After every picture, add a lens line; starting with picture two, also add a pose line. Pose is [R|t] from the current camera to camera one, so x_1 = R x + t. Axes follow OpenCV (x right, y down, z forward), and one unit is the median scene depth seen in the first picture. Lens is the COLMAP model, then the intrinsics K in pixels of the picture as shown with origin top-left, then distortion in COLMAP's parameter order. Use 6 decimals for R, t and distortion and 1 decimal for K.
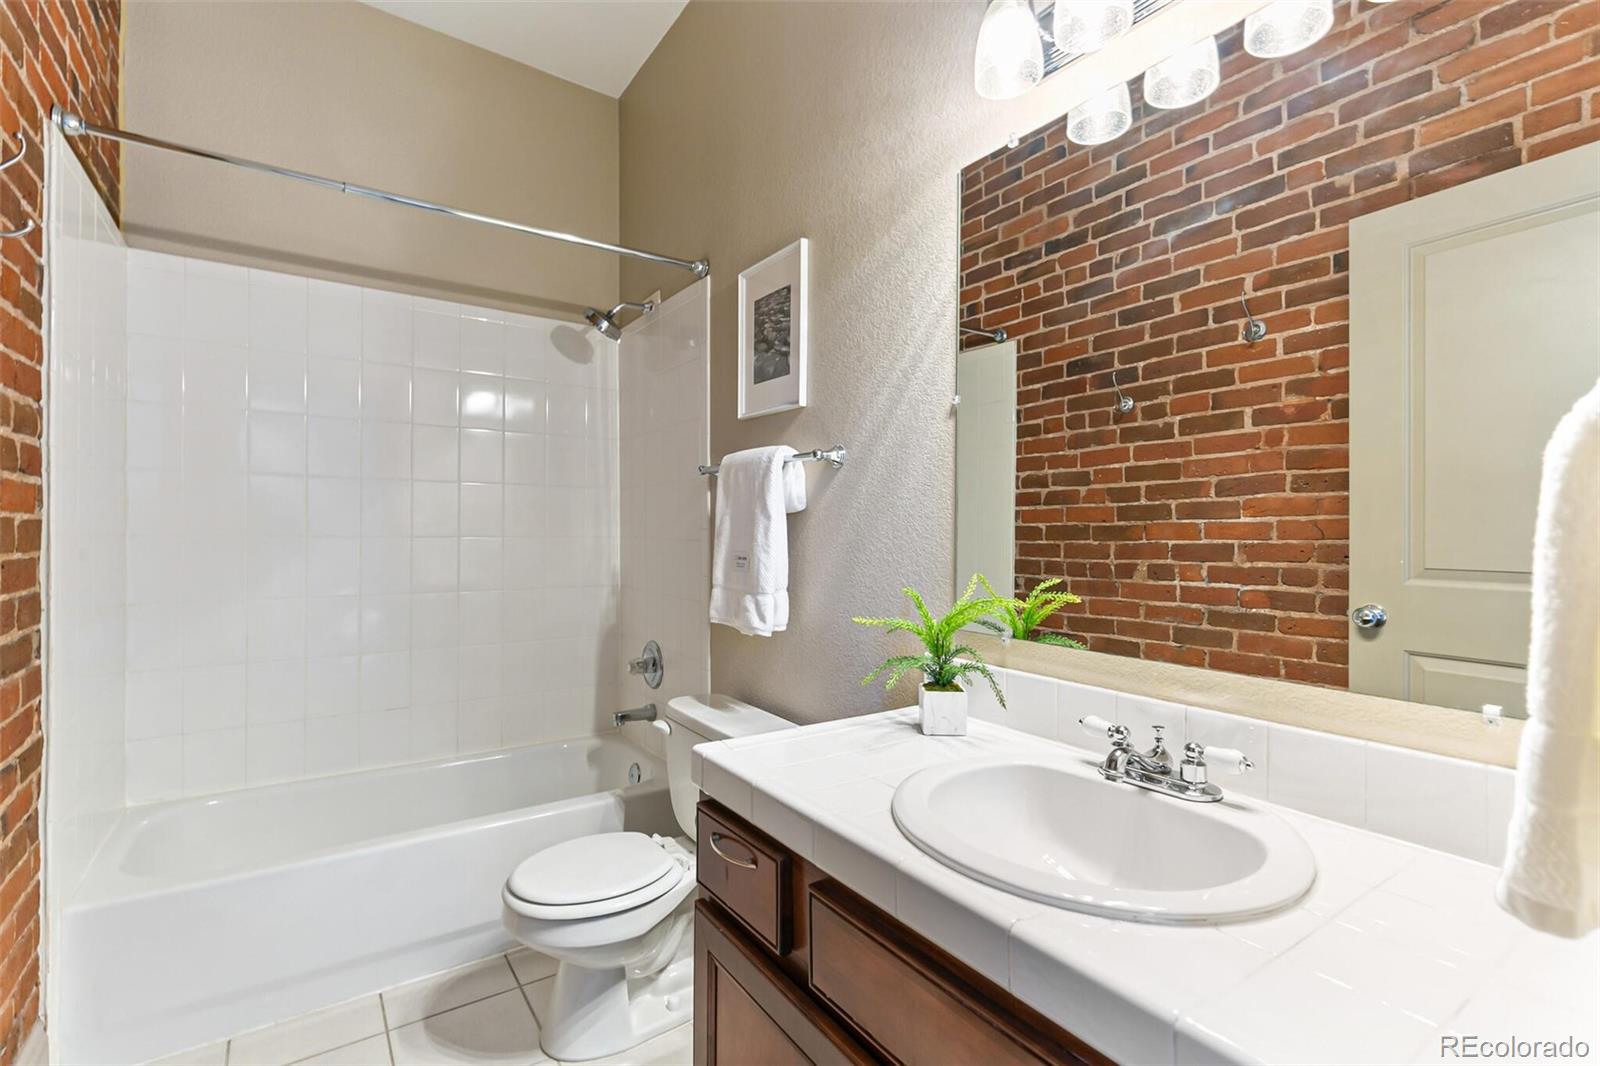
lens RADIAL K [[725.0, 0, 791.1], [0, 725.0, 528.6], [0, 0, 1]] dist [0.003140, 0.000242]
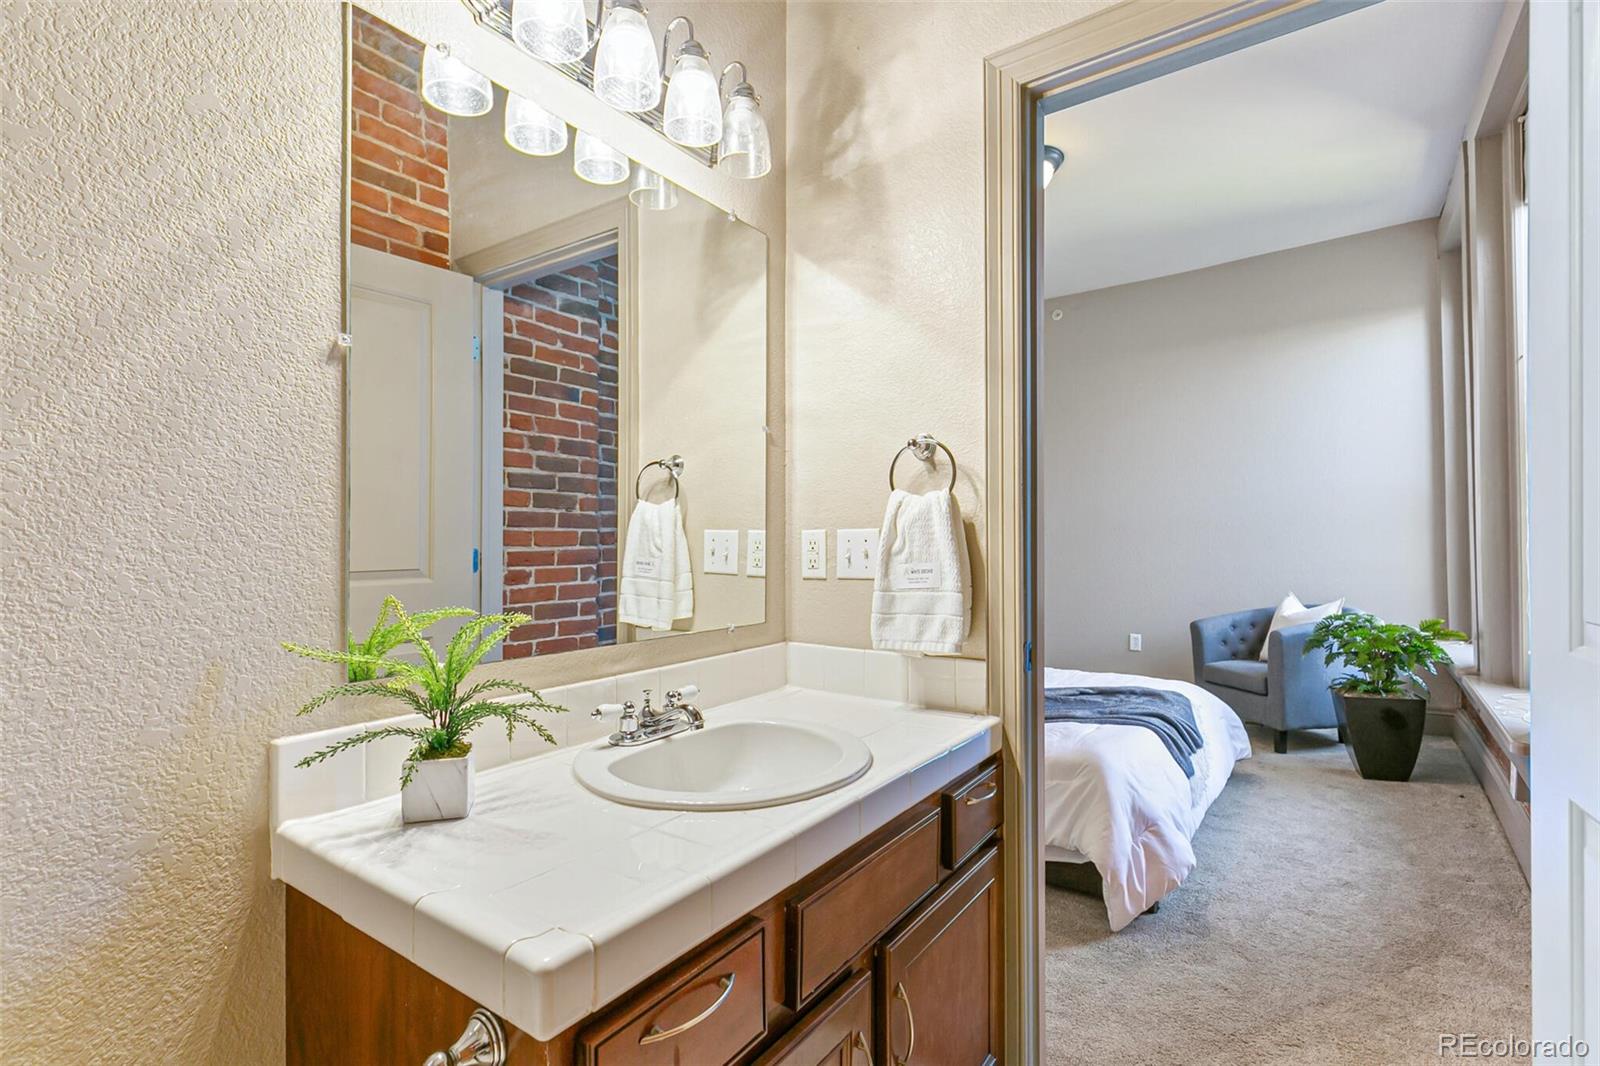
lens RADIAL K [[758.6, 0, 784.8], [0, 758.6, 545.4], [0, 0, 1]] dist [0.002327, -0.000529]
pose [[-0.345344, -0.001916, 0.938474, -0.726927], [0.006842, 0.999966, 0.004560, 0.014417], [-0.938451, 0.007996, -0.345319, 1.100401]]
